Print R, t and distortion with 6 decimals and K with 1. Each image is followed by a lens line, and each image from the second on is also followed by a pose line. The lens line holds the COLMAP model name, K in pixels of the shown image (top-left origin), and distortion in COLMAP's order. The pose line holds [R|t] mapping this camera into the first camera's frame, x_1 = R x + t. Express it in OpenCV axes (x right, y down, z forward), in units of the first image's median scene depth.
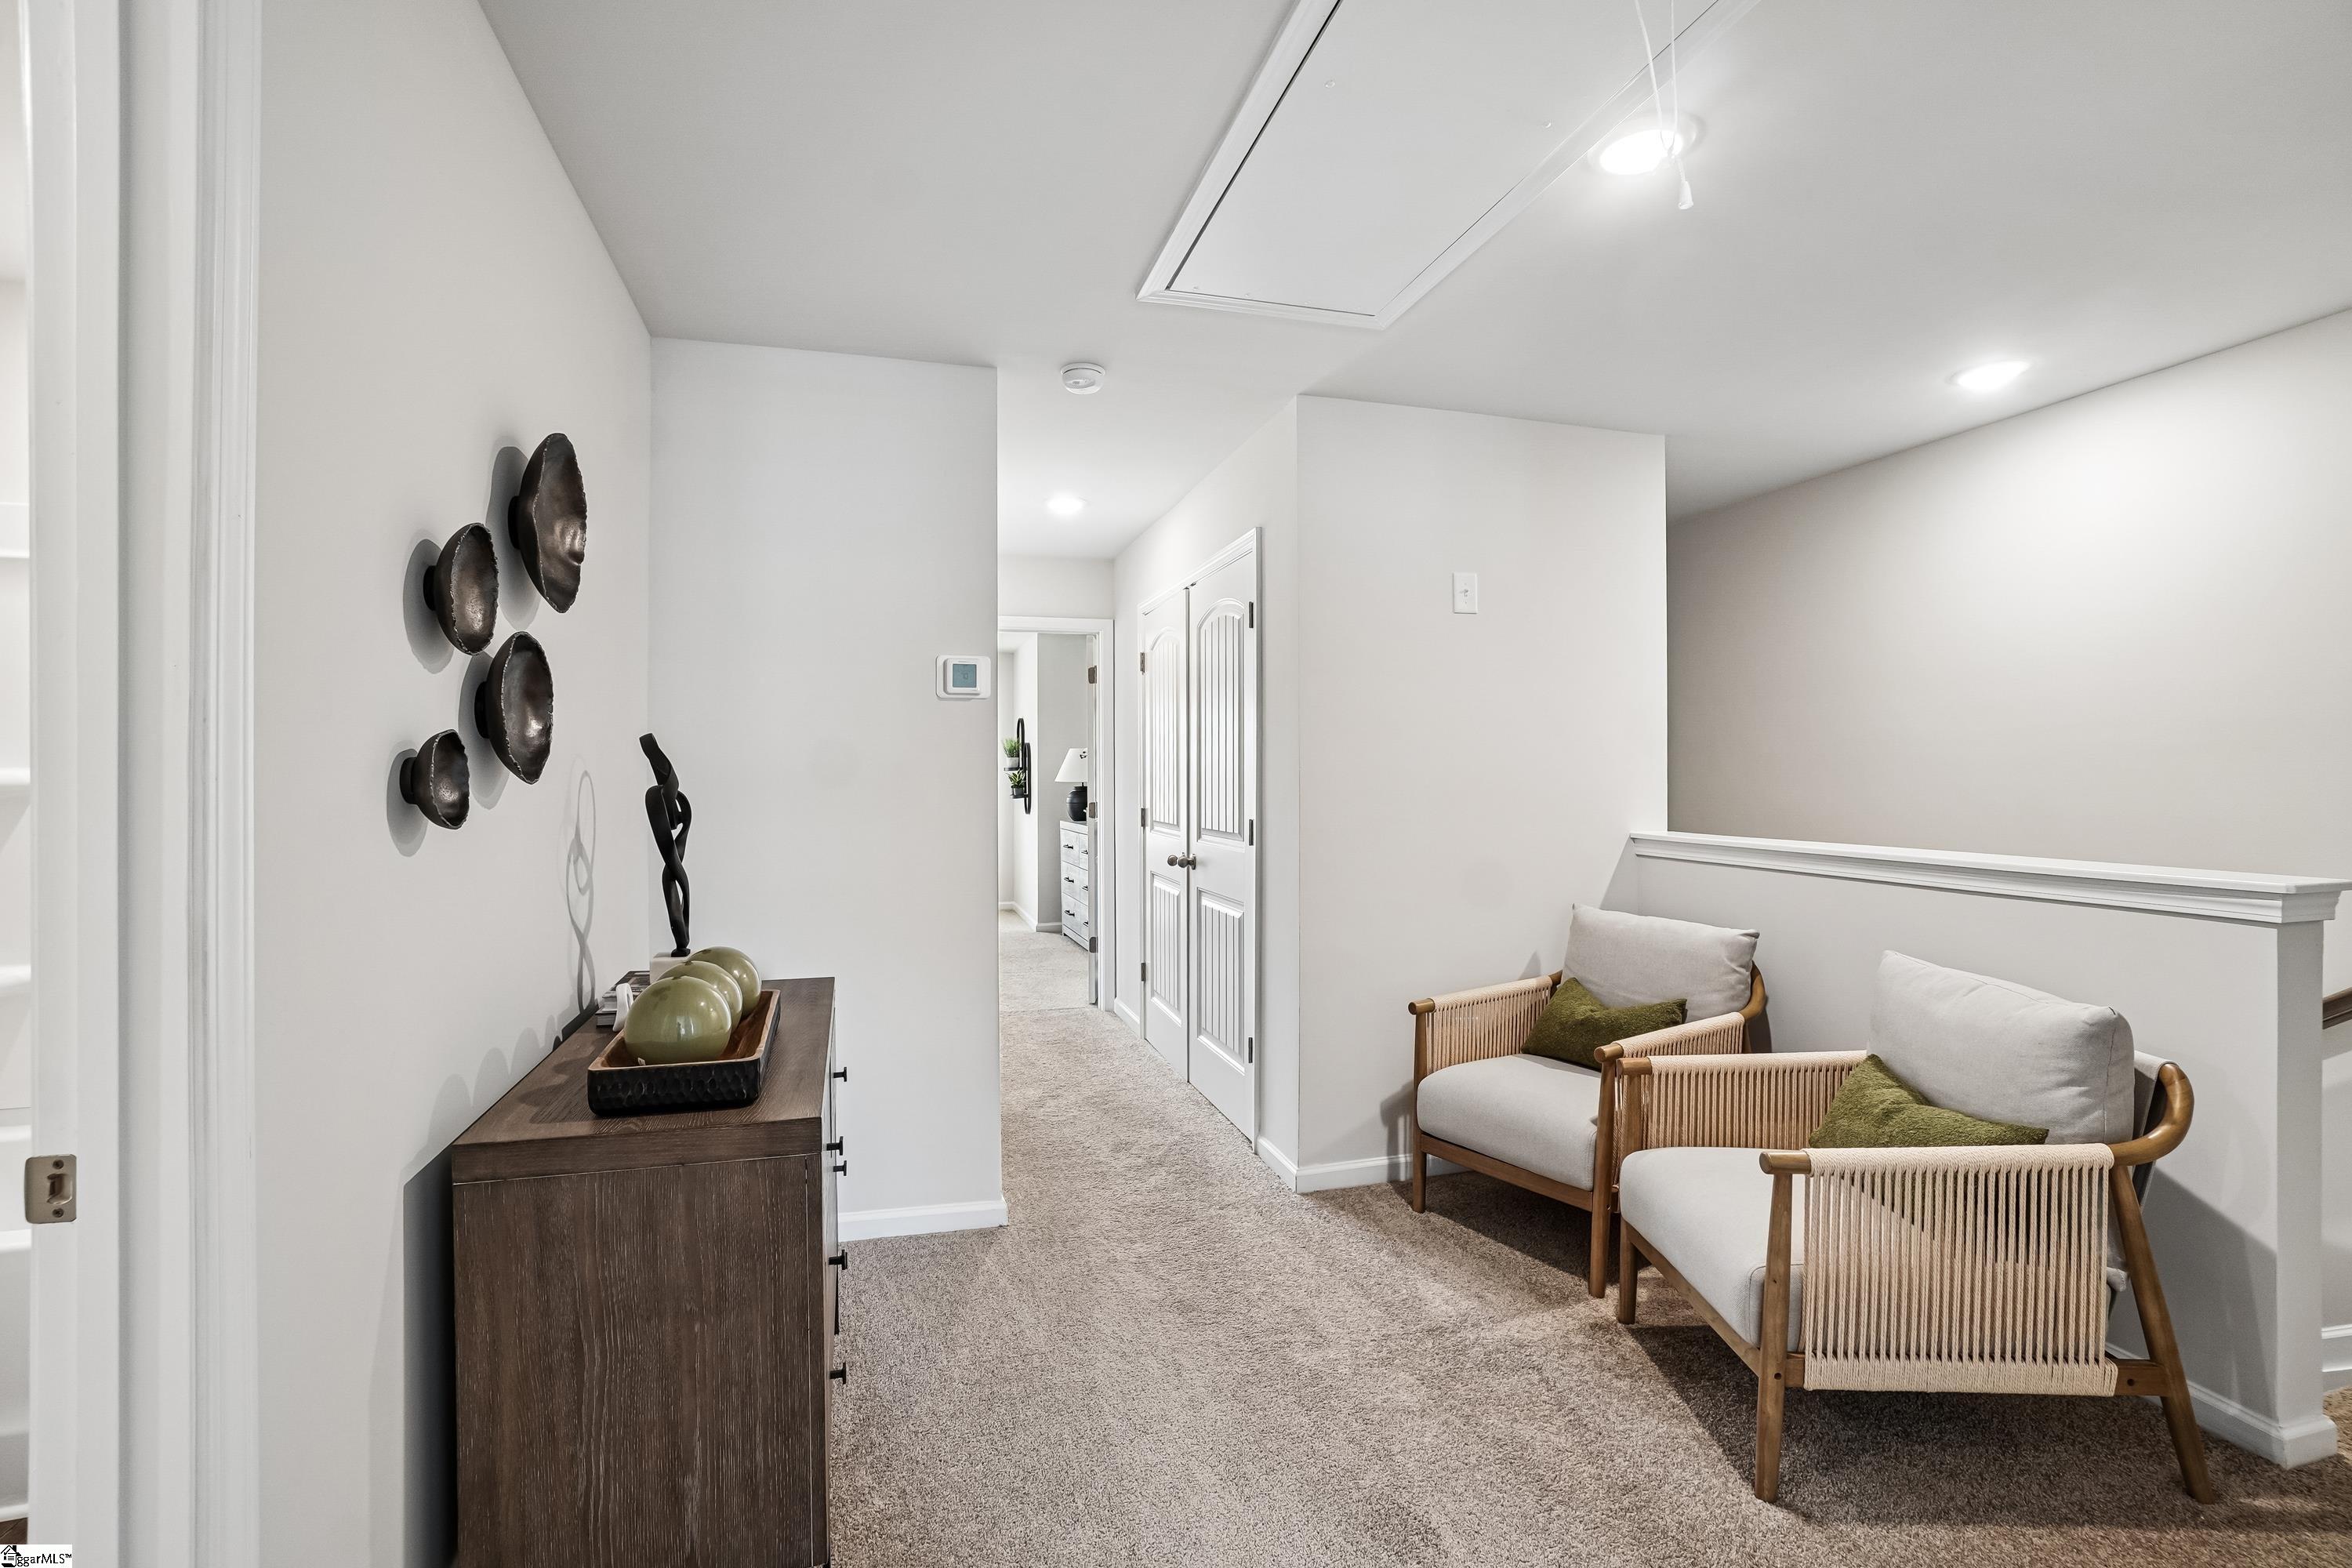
lens RADIAL K [[1044.0, 0, 1173.6], [0, 1044.0, 790.6], [0, 0, 1]] dist [0.000668, 0.001310]
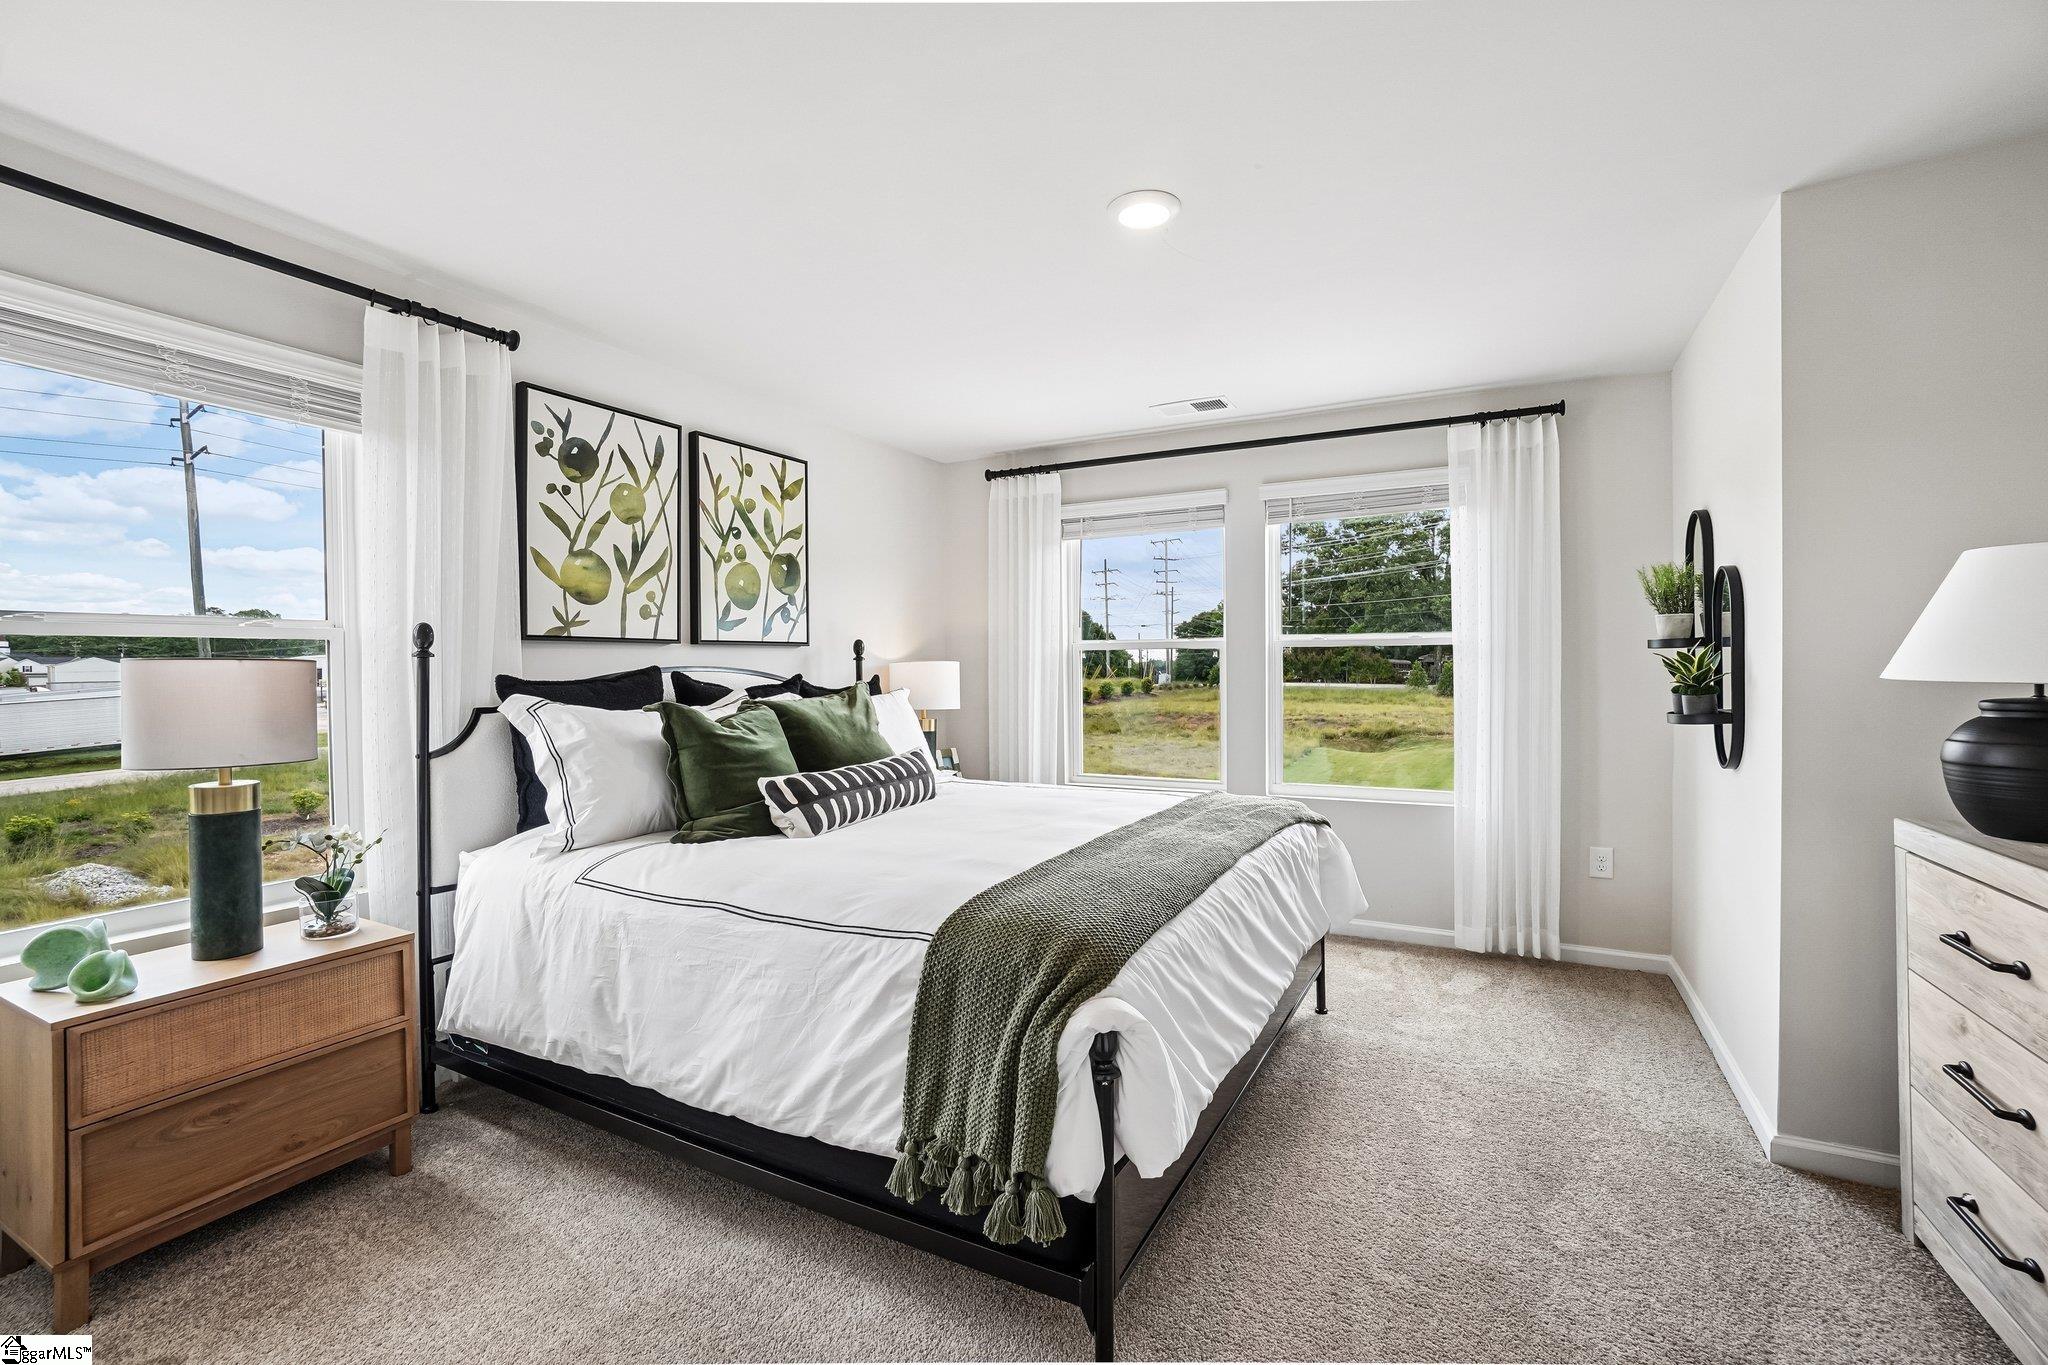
lens RADIAL K [[909.1, 0, 1017.5], [0, 909.1, 675.2], [0, 0, 1]] dist [0.000668, 0.001310]
pose [[0.745357, 0.004234, -0.666653, -0.113253], [-0.008124, 0.999963, -0.002733, -0.006146], [0.666616, 0.007453, 0.745364, 0.605619]]
